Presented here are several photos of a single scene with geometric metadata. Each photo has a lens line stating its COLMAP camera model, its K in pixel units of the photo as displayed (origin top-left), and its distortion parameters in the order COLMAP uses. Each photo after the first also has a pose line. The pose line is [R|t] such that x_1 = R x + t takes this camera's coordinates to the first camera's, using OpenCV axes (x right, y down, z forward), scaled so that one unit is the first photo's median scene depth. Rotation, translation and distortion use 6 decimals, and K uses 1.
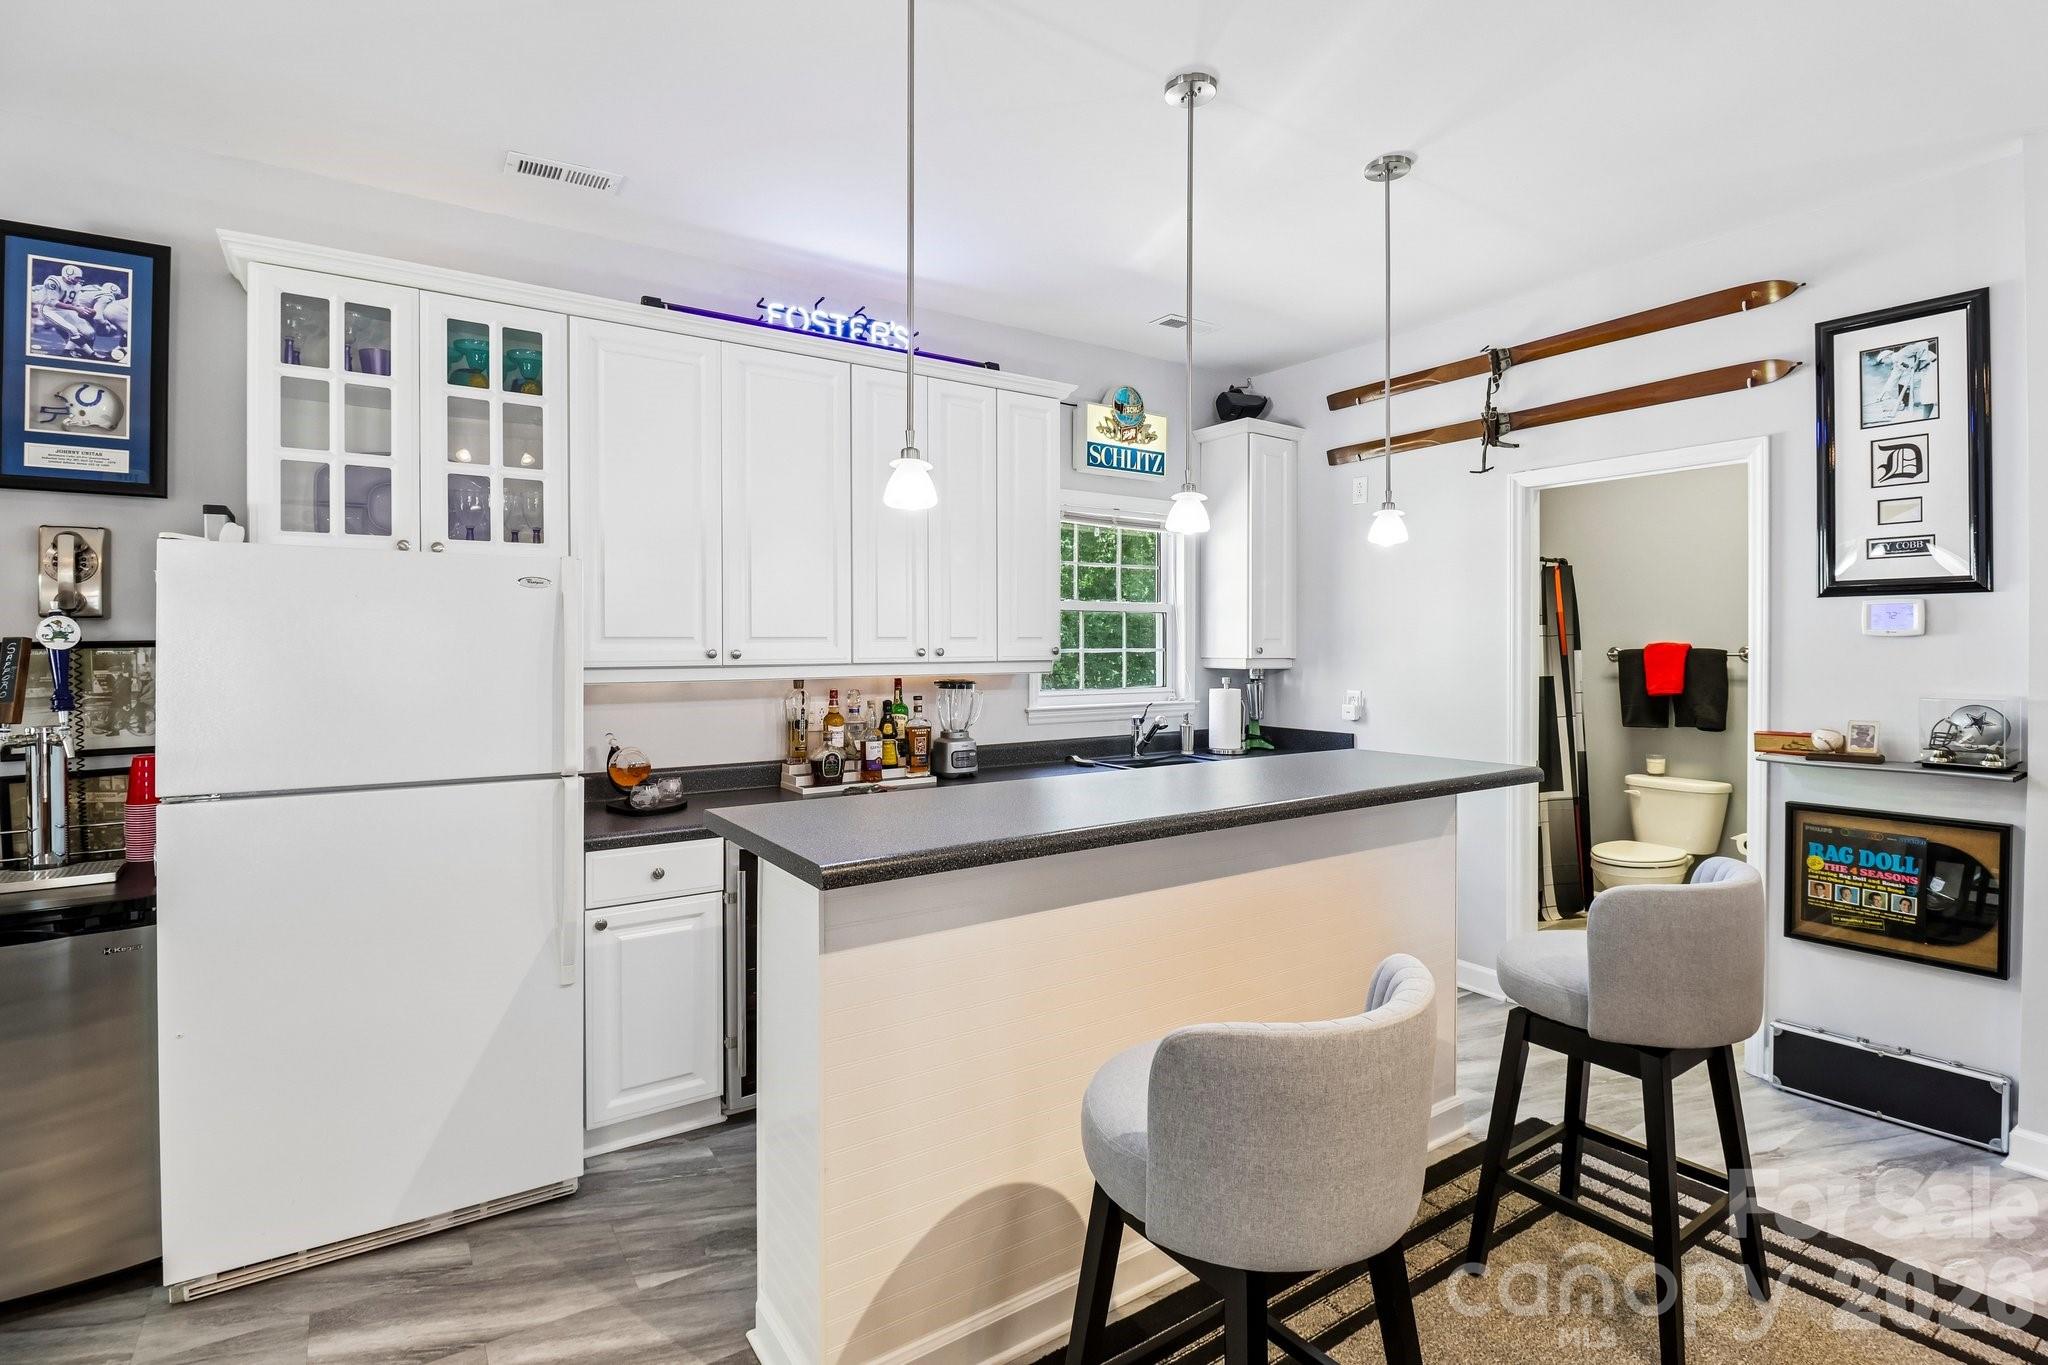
lens RADIAL K [[974.7, 0, 1033.2], [0, 974.7, 645.4], [0, 0, 1]] dist [0.001357, -0.014072]
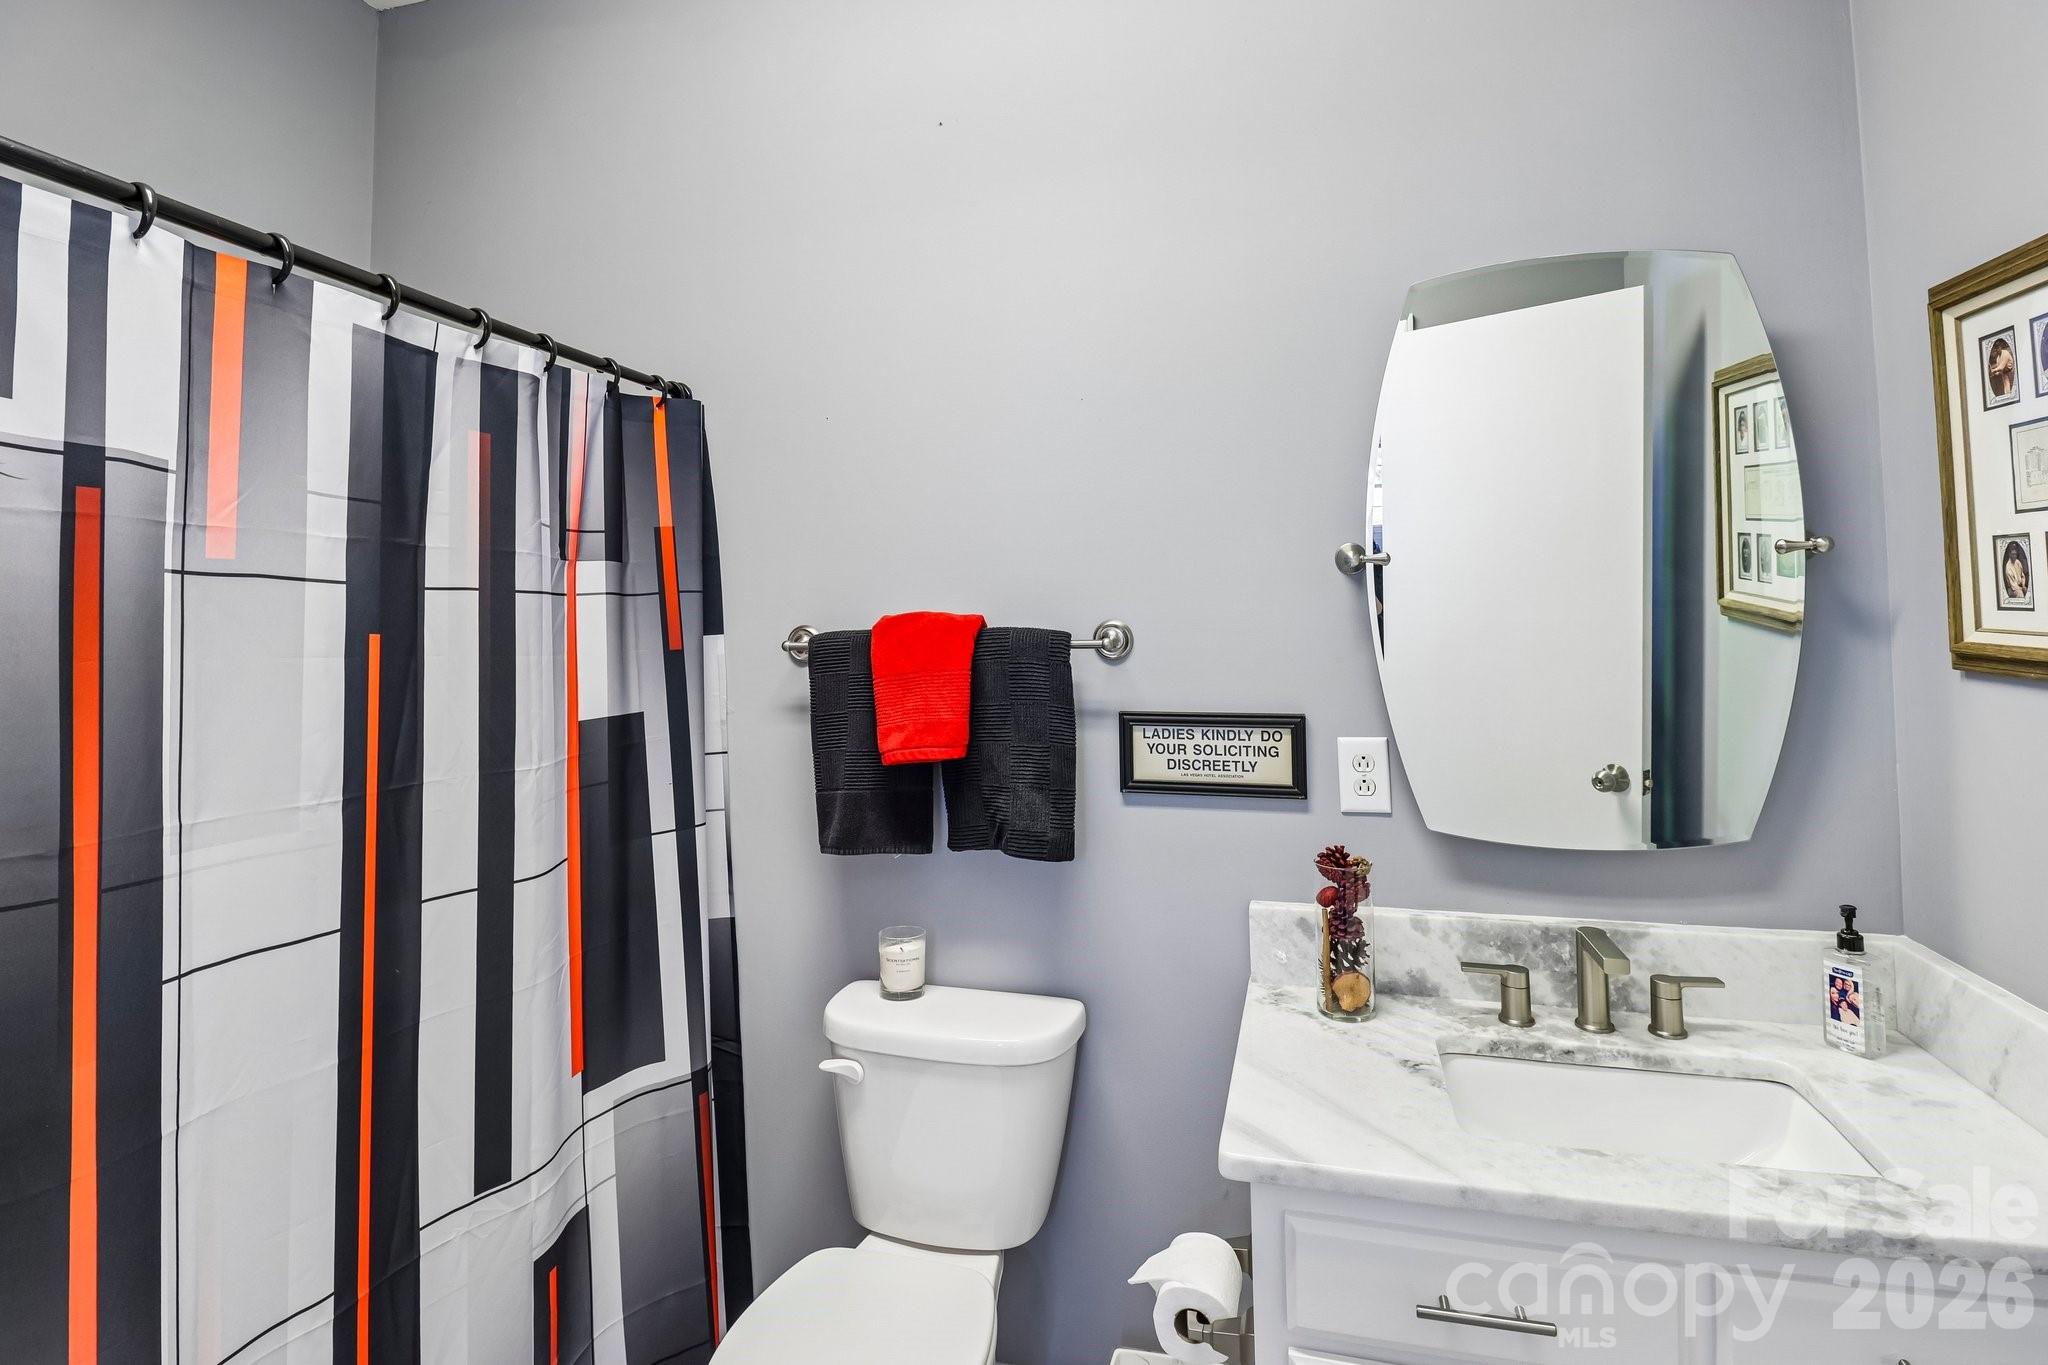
lens RADIAL K [[1029.1, 0, 1024.8], [0, 1029.1, 605.4], [0, 0, 1]] dist [0.000009, -0.000057]
pose [[0.771074, 0.003297, 0.636737, 0.562565], [0.007332, 0.999874, -0.014057, 0.000397], [-0.636703, 0.015508, 0.770953, 0.879419]]
